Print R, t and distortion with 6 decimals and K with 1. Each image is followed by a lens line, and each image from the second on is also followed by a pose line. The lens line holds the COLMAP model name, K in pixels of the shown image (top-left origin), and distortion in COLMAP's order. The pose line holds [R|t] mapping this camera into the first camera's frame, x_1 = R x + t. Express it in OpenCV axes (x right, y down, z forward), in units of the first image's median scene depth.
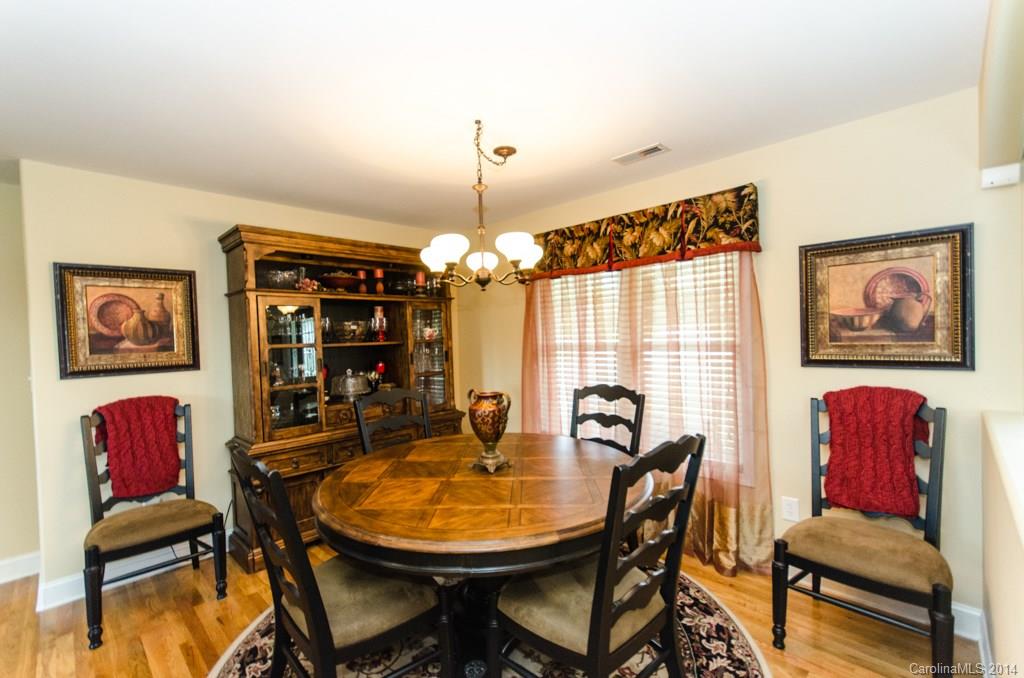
lens RADIAL K [[444.0, 0, 511.4], [0, 444.0, 345.3], [0, 0, 1]] dist [0.002782, 0.000684]
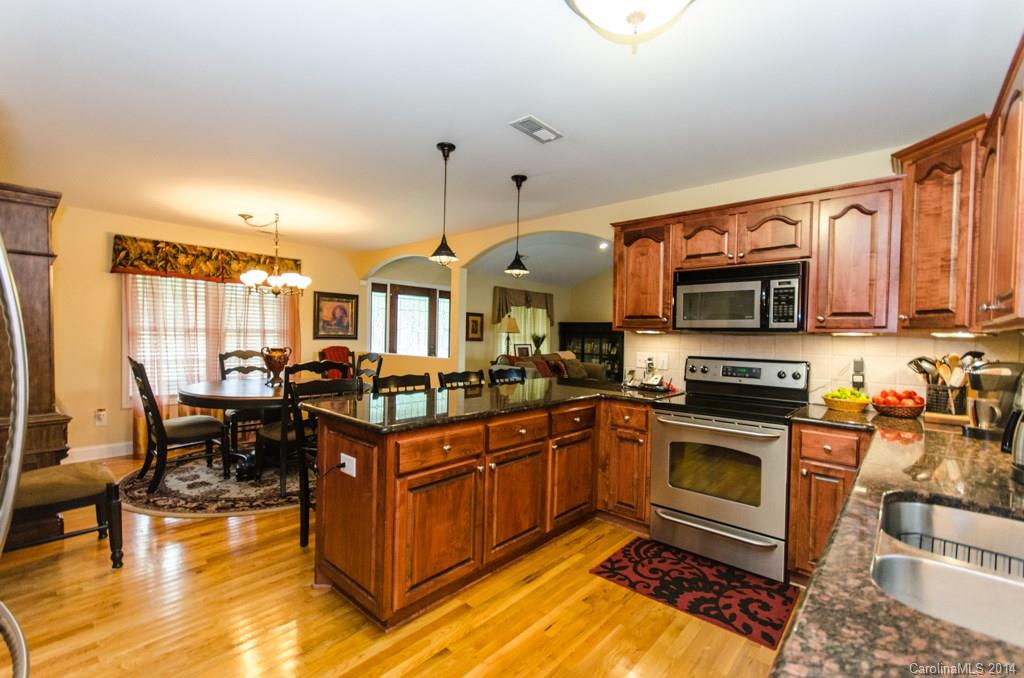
lens RADIAL K [[444.0, 0, 510.0], [0, 444.0, 340.5], [0, 0, 1]] dist [0.002782, 0.000684]
pose [[-0.042982, 0.012331, 0.999000, -1.593652], [0.000233, 0.999924, -0.012332, 0.072270], [-0.999076, -0.000297, -0.042982, 0.010028]]
